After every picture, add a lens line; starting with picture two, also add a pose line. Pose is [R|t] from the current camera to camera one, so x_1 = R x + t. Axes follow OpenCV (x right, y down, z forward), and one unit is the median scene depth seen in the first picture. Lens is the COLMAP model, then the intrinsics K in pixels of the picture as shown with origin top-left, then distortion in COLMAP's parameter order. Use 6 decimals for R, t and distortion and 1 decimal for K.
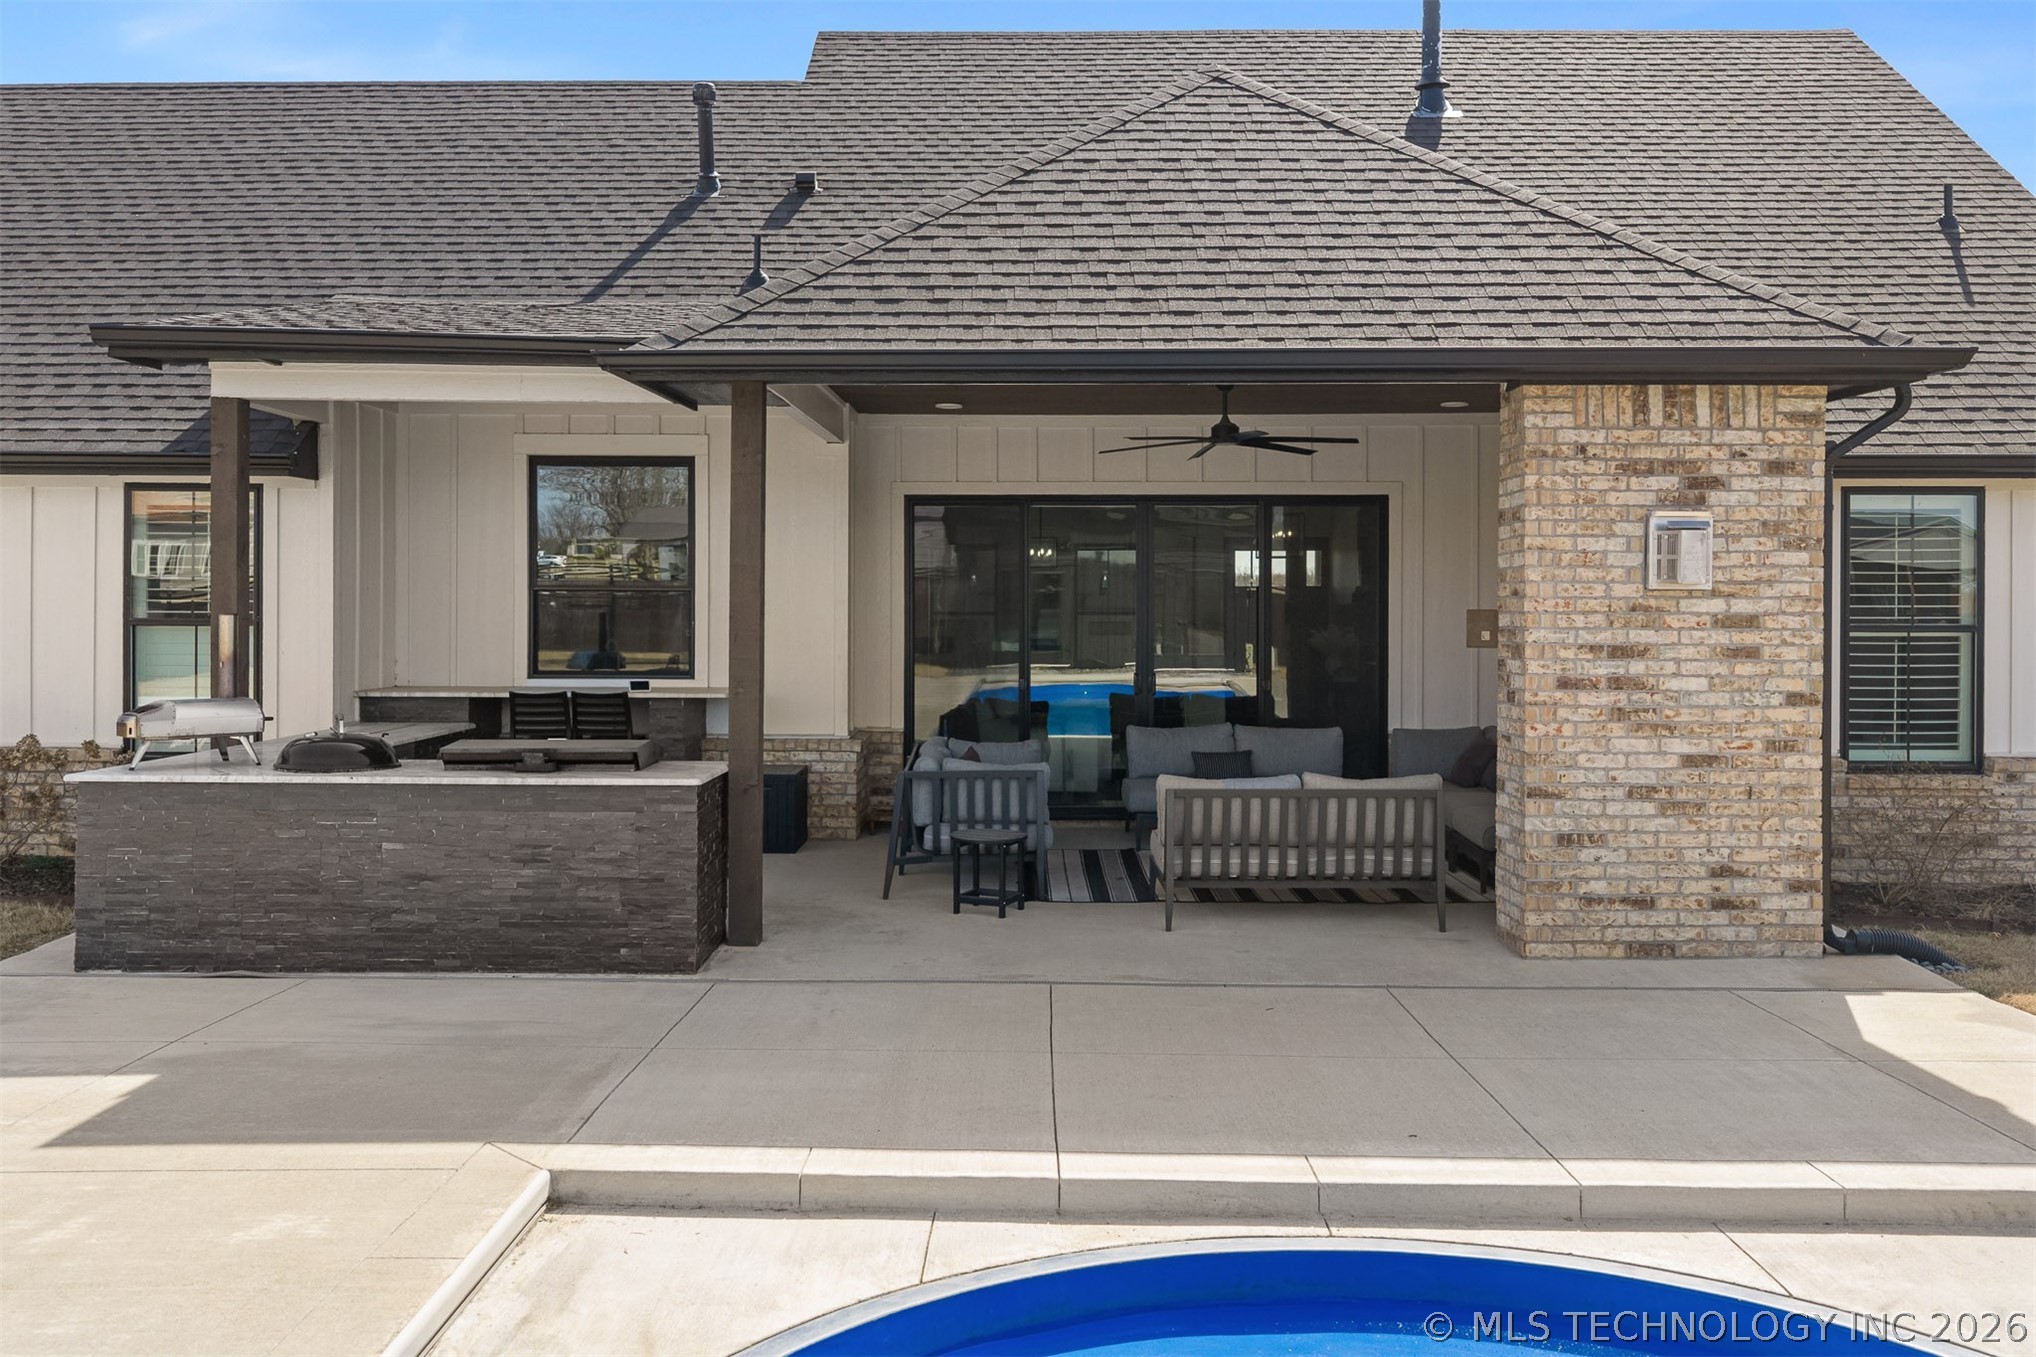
lens RADIAL K [[1699.4, 0, 1007.4], [0, 1699.4, 623.6], [0, 0, 1]] dist [0.030617, -0.058313]
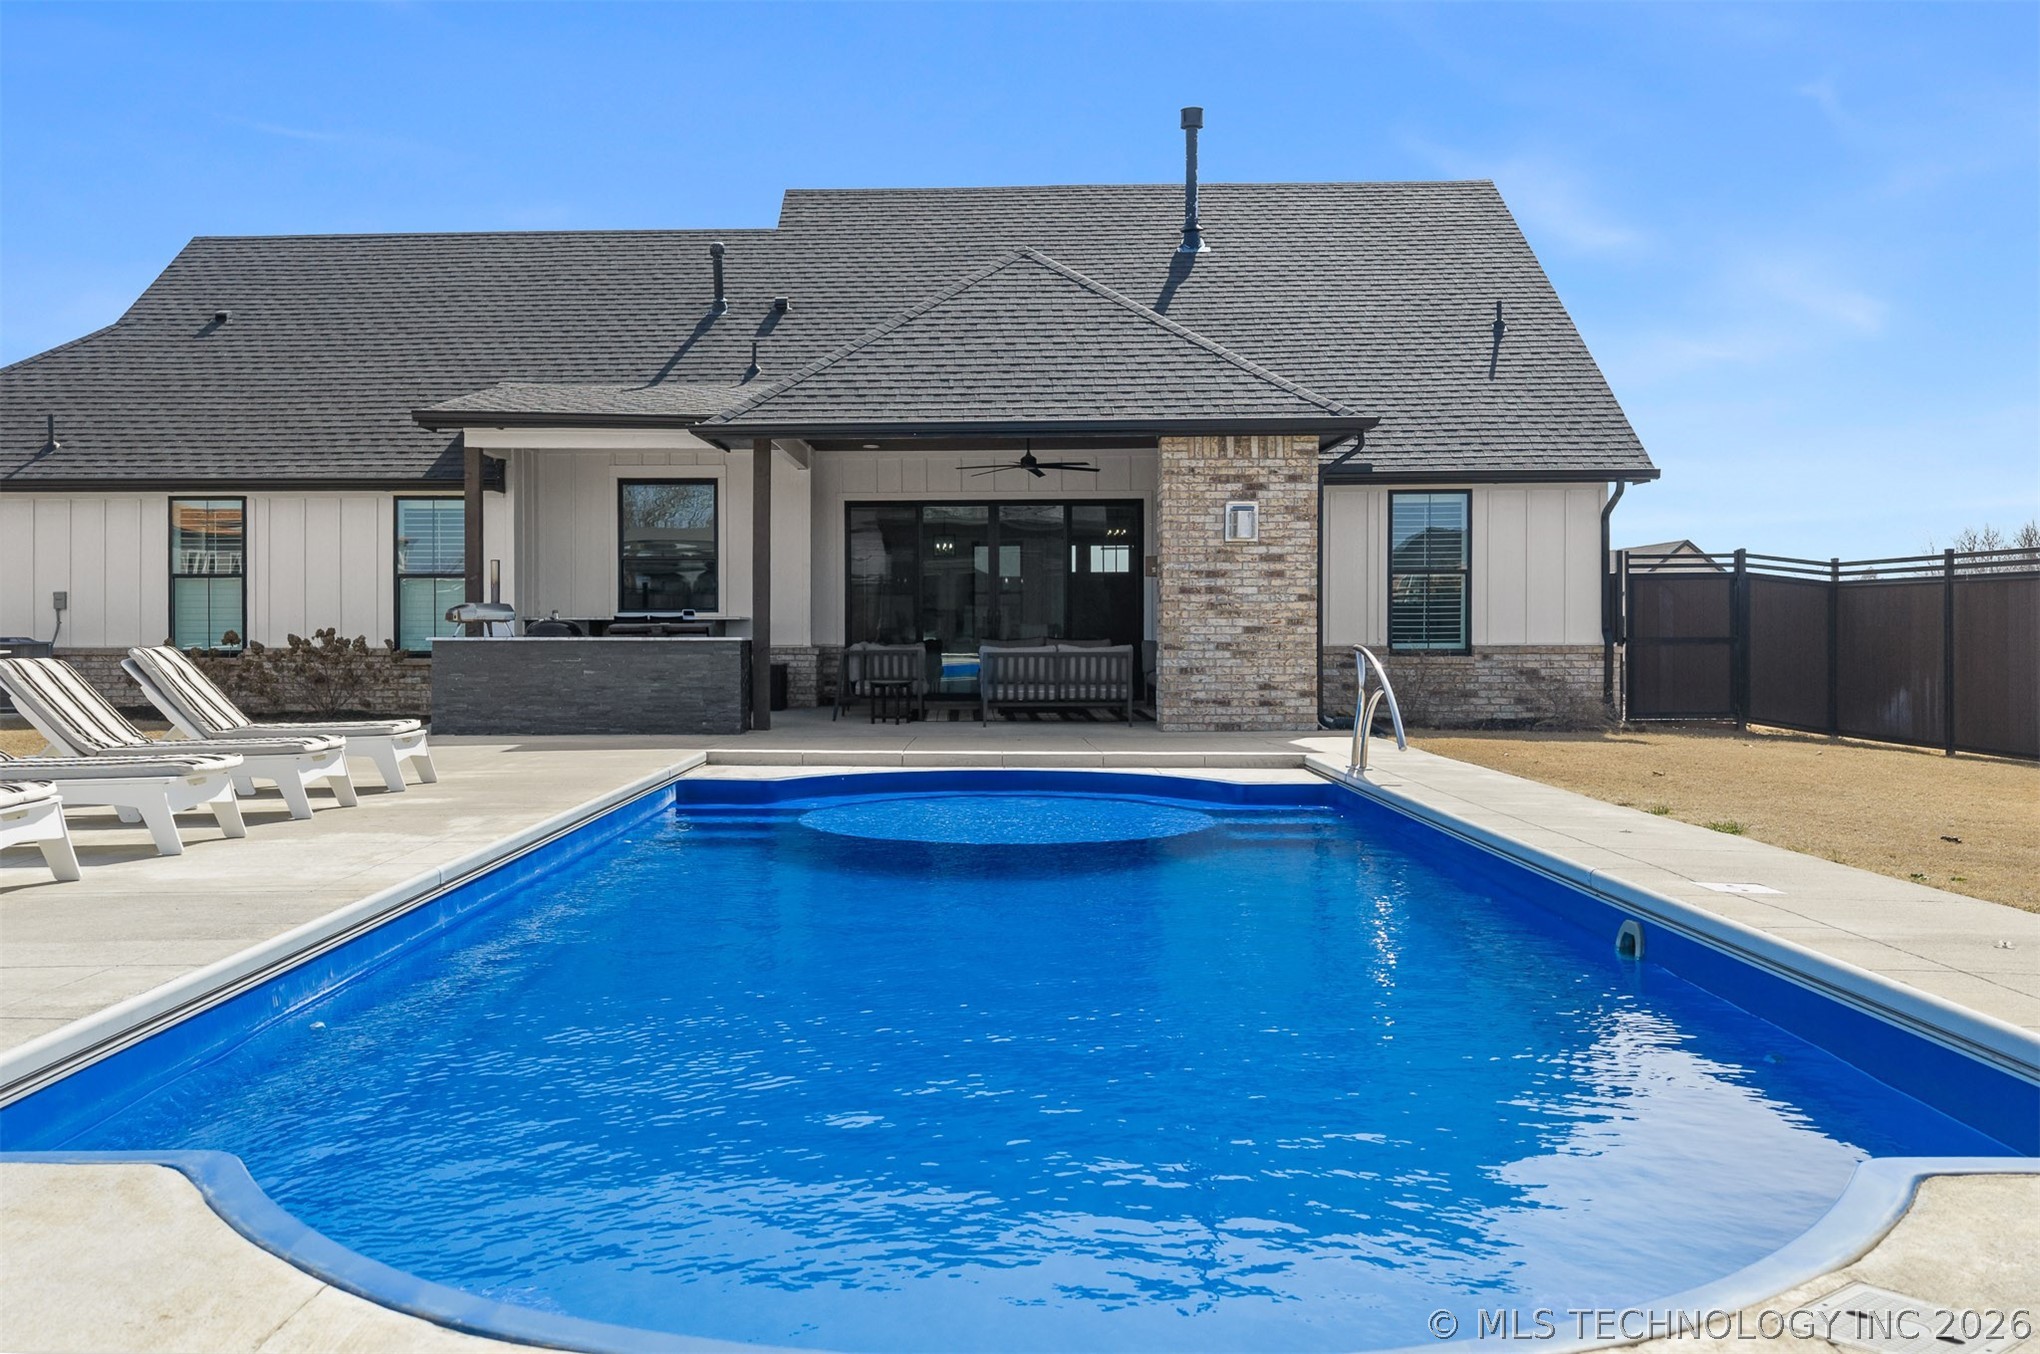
lens RADIAL K [[1734.1, 0, 898.2], [0, 1734.1, 608.6], [0, 0, 1]] dist [0.031678, -0.020791]
pose [[0.999461, -0.005738, -0.032310, 0.056759], [0.004971, 0.999705, -0.023766, 0.086829], [0.032437, 0.023592, 0.999195, -0.845216]]
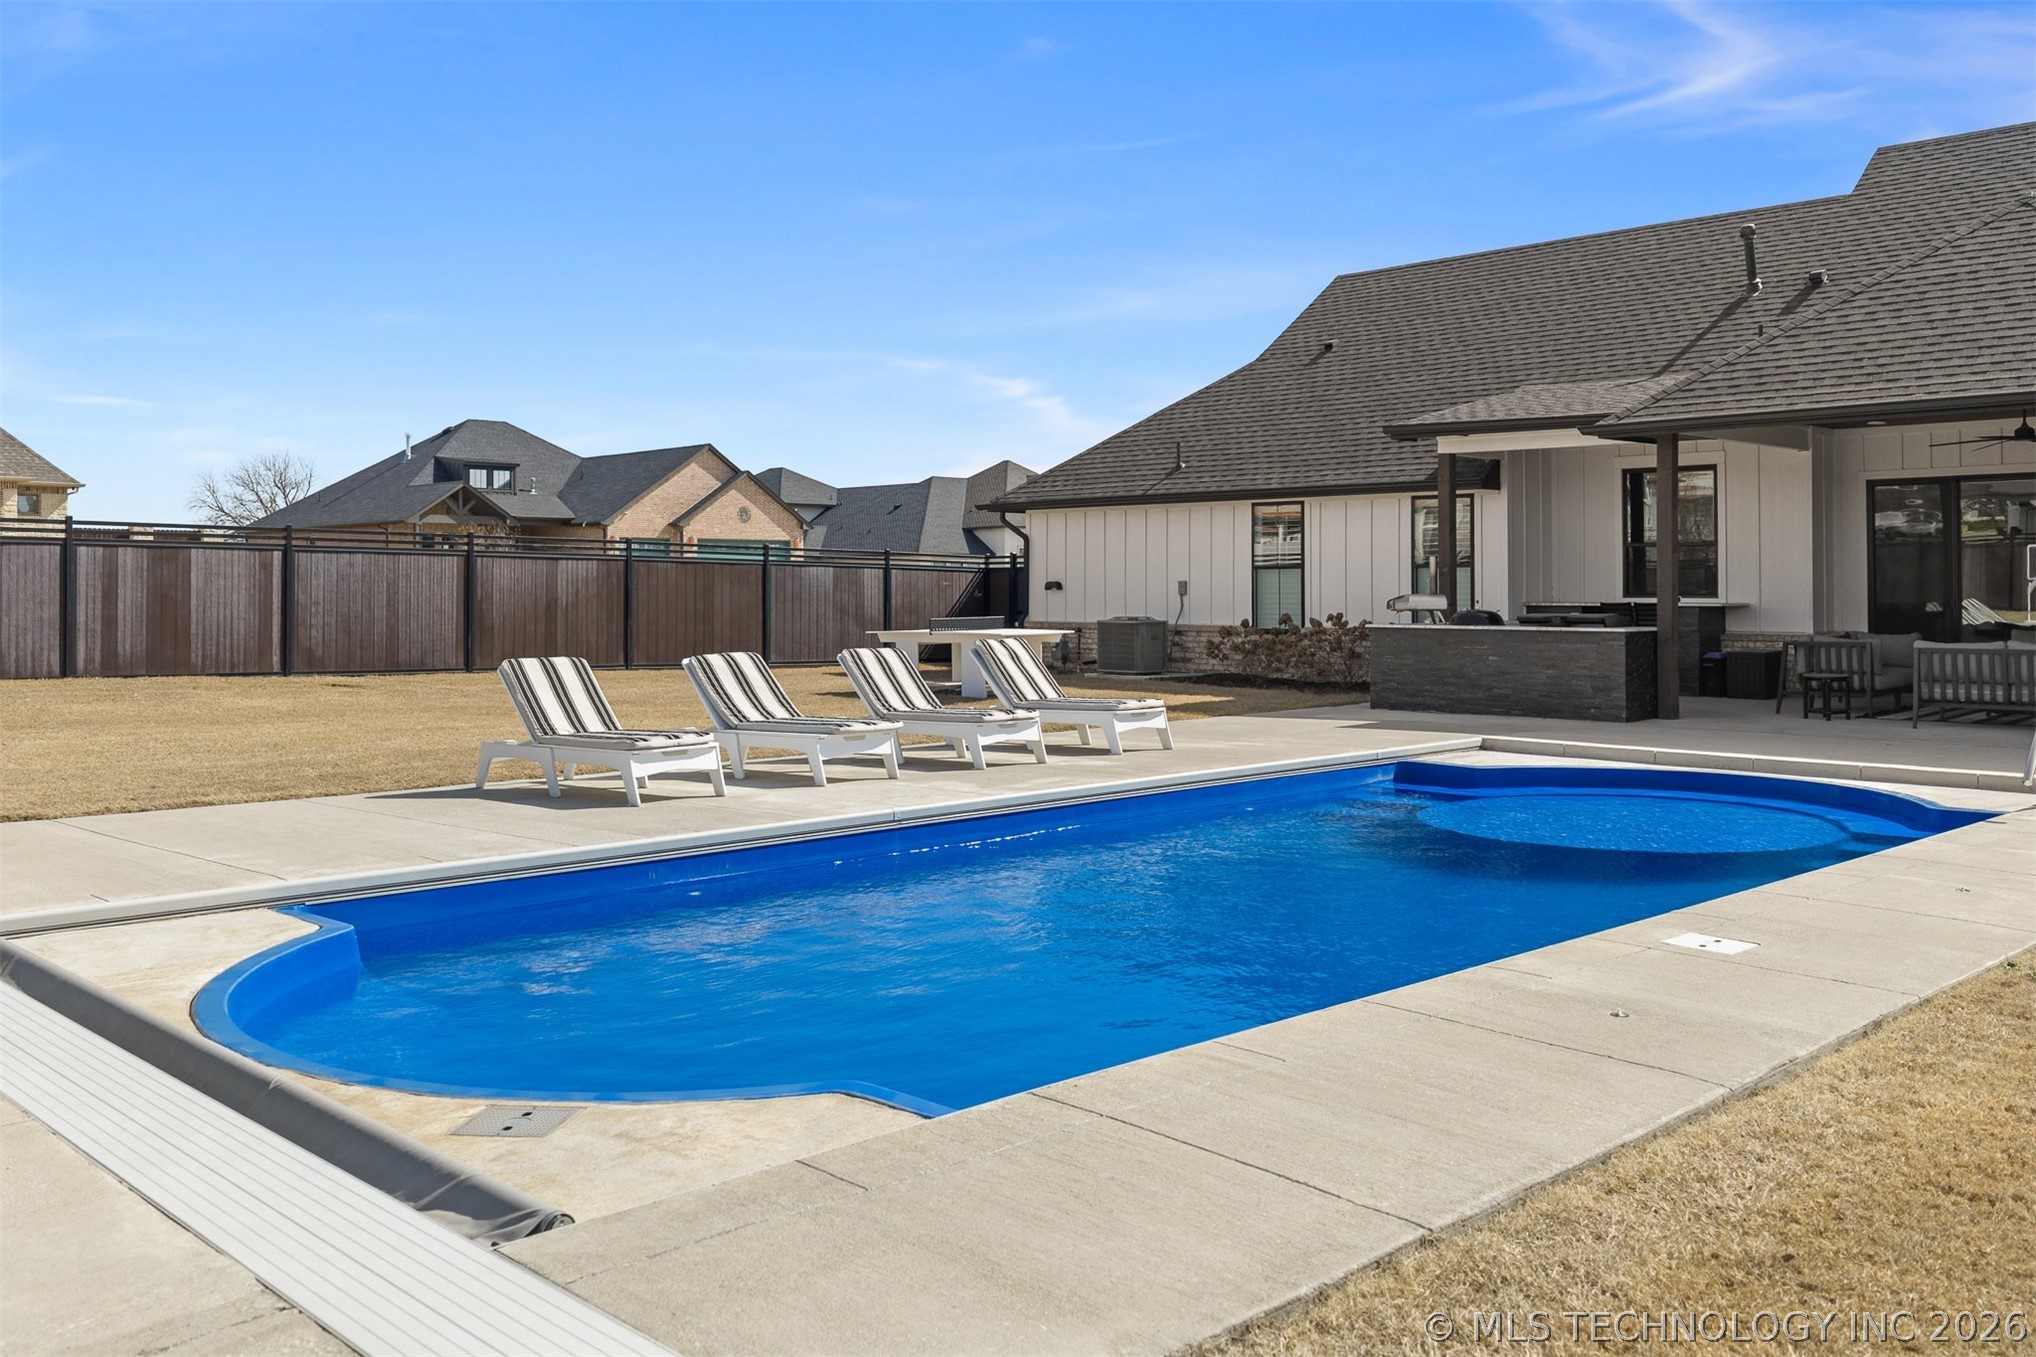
lens RADIAL K [[1699.4, 0, 1040.7], [0, 1699.4, 514.2], [0, 0, 1]] dist [0.030617, -0.058313]
pose [[0.720512, -0.035904, -0.692512, 0.612726], [-0.003561, 0.998454, -0.055471, 0.056442], [0.693433, 0.042434, 0.719270, -0.814587]]
